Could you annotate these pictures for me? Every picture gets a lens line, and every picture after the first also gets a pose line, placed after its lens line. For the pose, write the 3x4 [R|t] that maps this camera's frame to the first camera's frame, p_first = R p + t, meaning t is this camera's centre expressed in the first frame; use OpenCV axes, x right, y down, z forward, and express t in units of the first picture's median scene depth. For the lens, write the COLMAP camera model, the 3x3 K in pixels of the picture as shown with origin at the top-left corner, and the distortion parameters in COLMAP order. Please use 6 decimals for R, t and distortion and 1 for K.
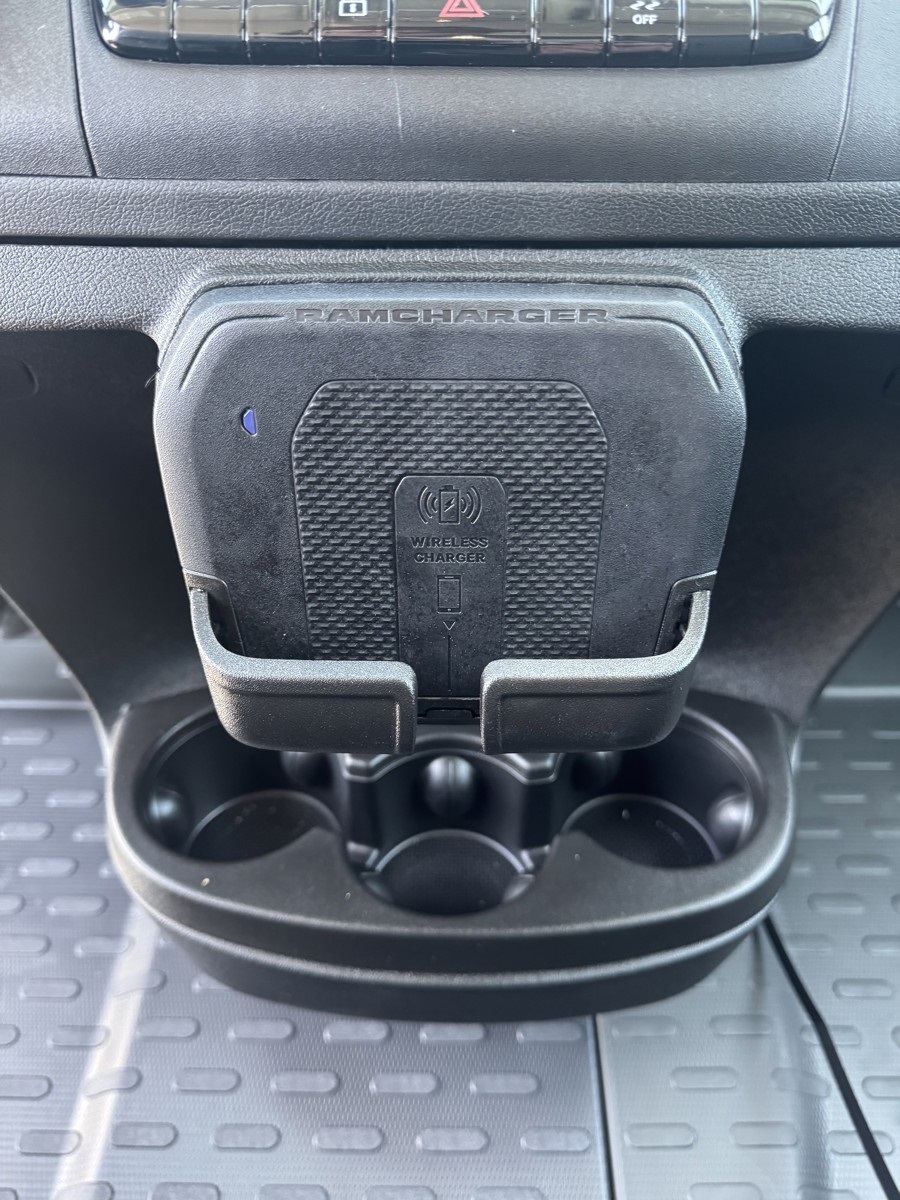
lens RADIAL K [[861.0, 0, 445.6], [0, 861.0, 588.1], [0, 0, 1]] dist [-0.002189, -0.000384]
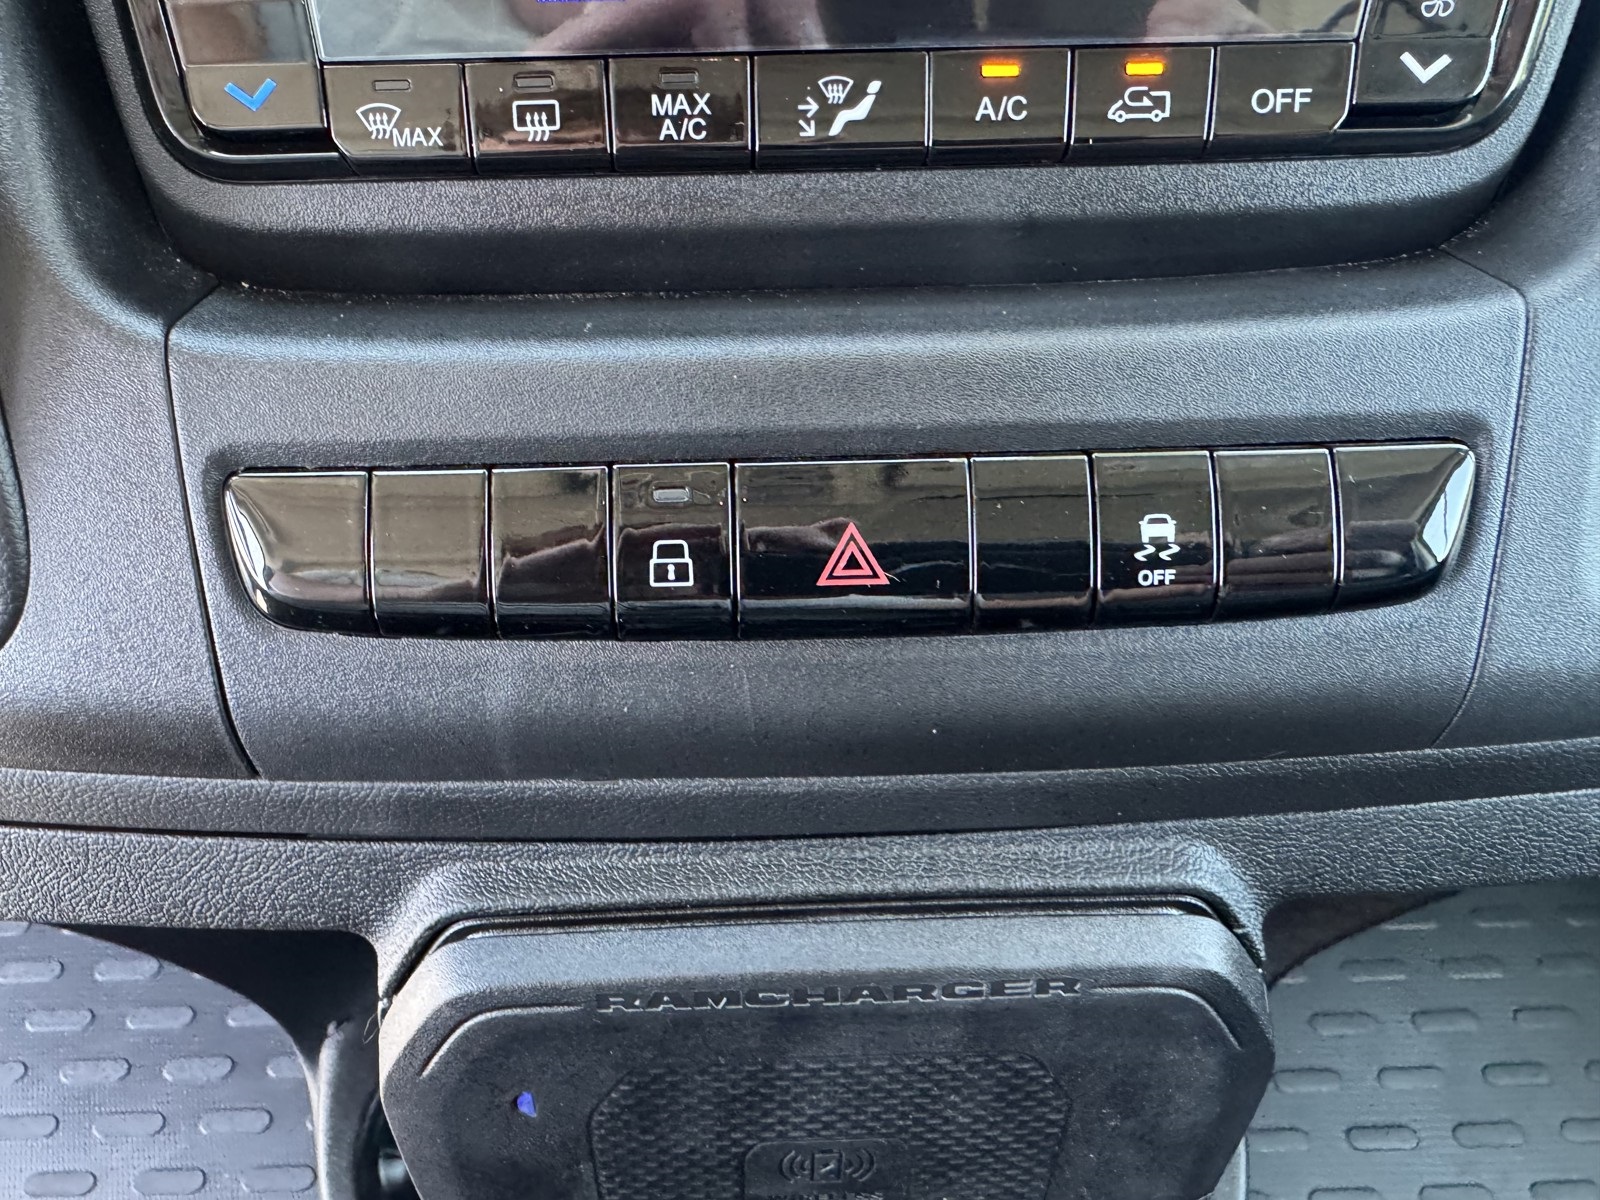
lens RADIAL K [[1148.0, 0, 738.7], [0, 1148.0, 596.9], [0, 0, 1]] dist [-0.002189, -0.000384]
pose [[0.999432, -0.032296, 0.009667, -0.062944], [0.030627, 0.989679, 0.139988, -0.702500], [-0.014088, -0.139612, 0.990106, 0.189387]]
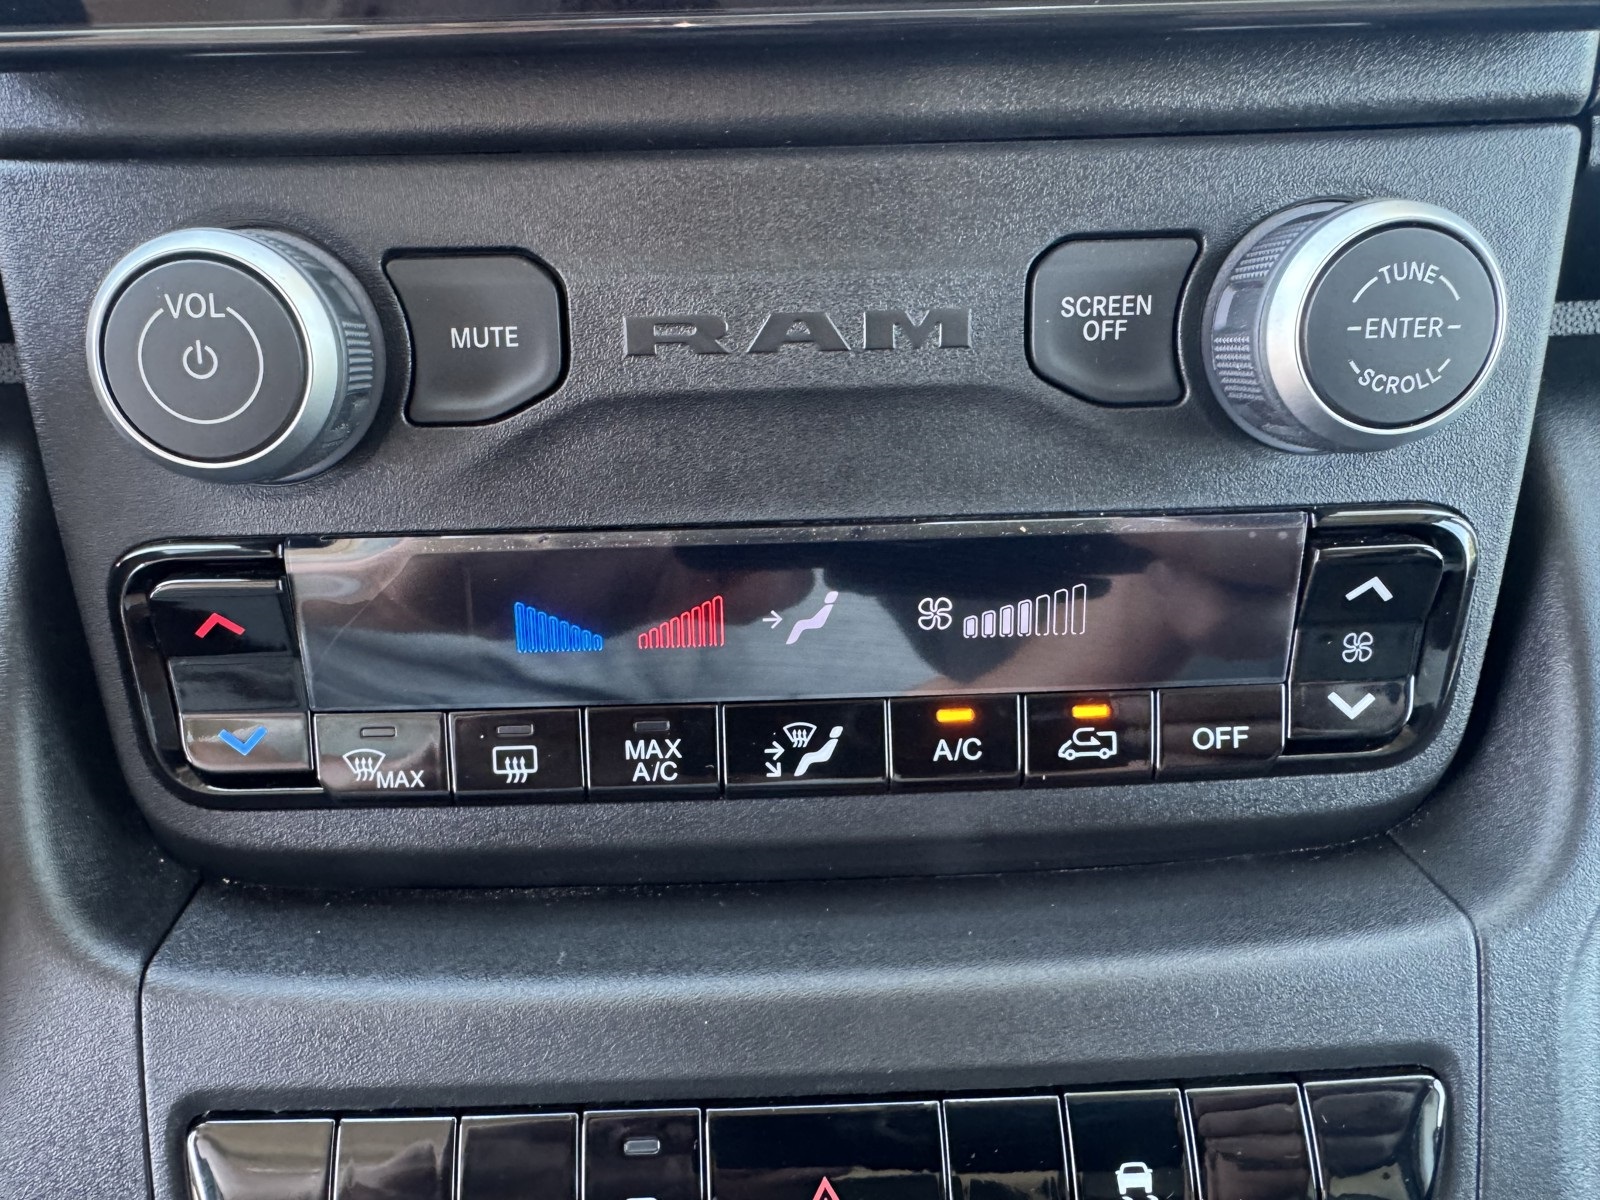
lens RADIAL K [[1148.0, 0, 735.0], [0, 1148.0, 606.1], [0, 0, 1]] dist [-0.002189, -0.000384]
pose [[0.998906, -0.037962, 0.027313, -0.045088], [0.039212, 0.998136, -0.046776, -0.969778], [-0.025487, 0.047795, 0.998532, 0.183390]]
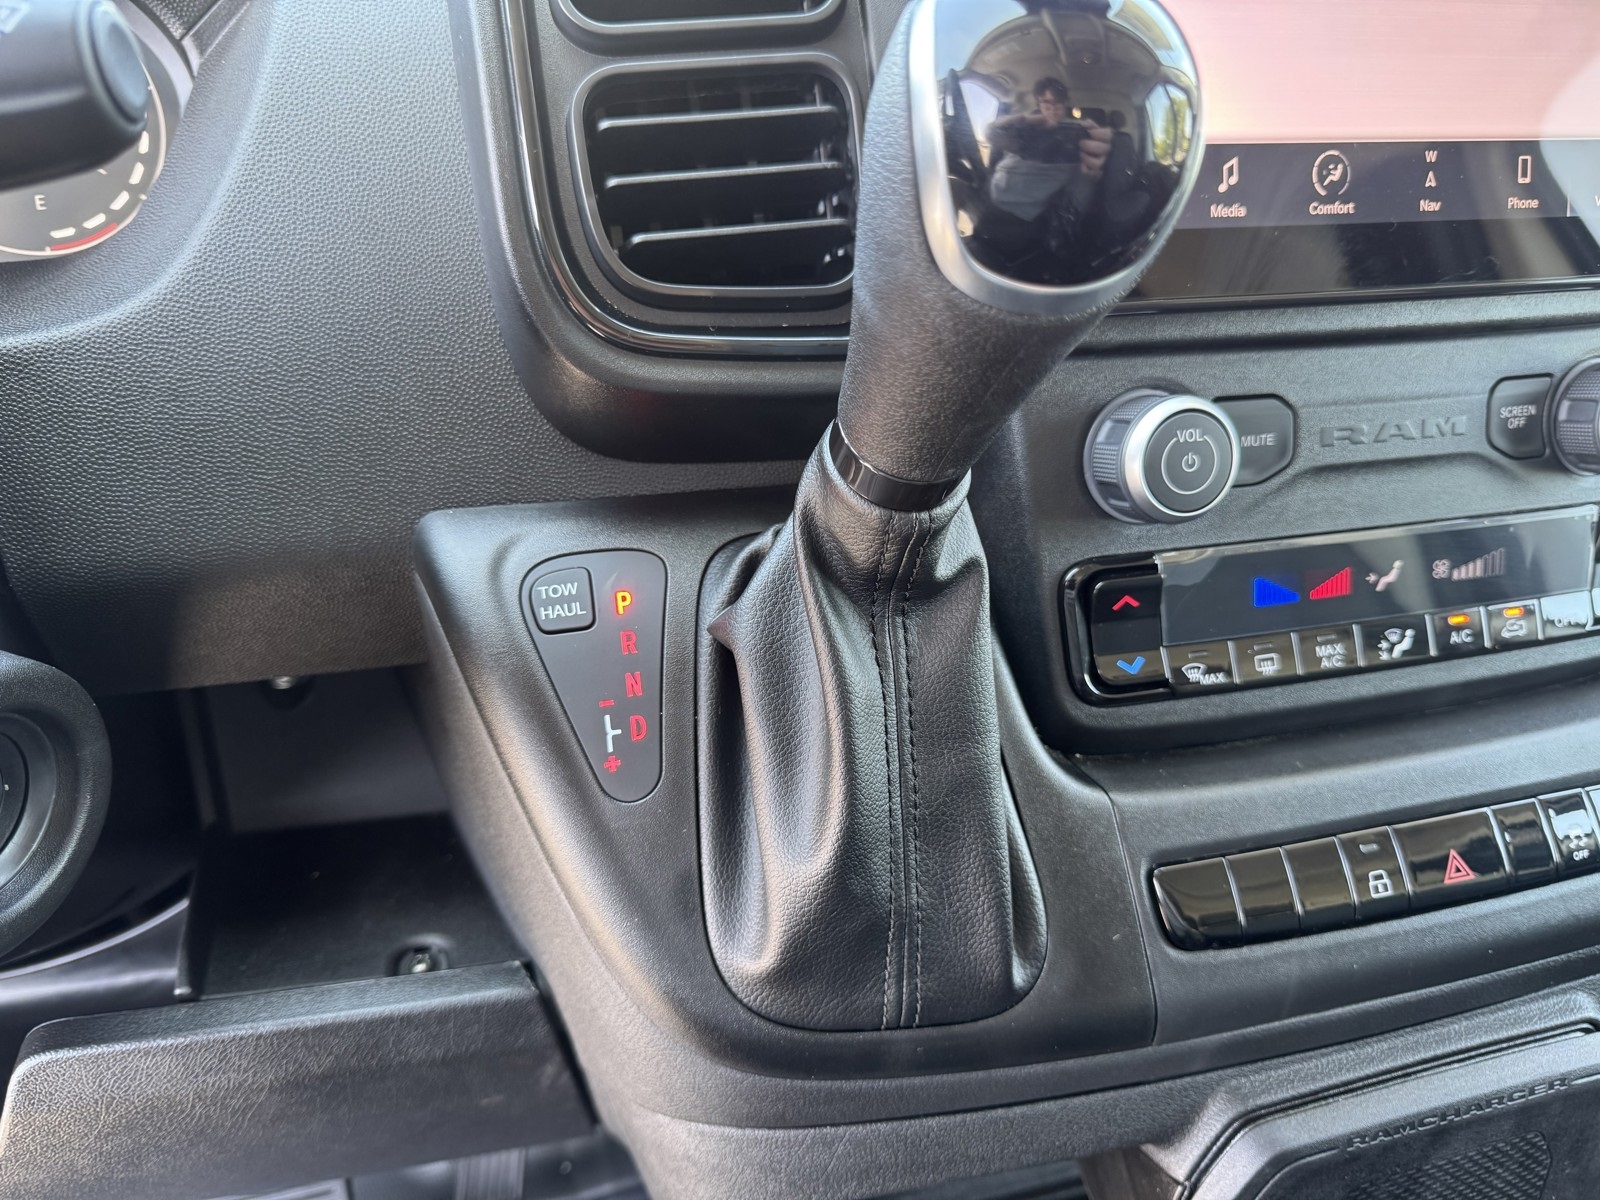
lens RADIAL K [[1148.0, 0, 807.7], [0, 1148.0, 618.0], [0, 0, 1]] dist [-0.002189, -0.000384]
pose [[0.958361, -0.119591, 0.259311, -1.098001], [0.135990, 0.989633, -0.046186, -0.975795], [-0.251099, 0.079527, 0.964689, -0.293972]]
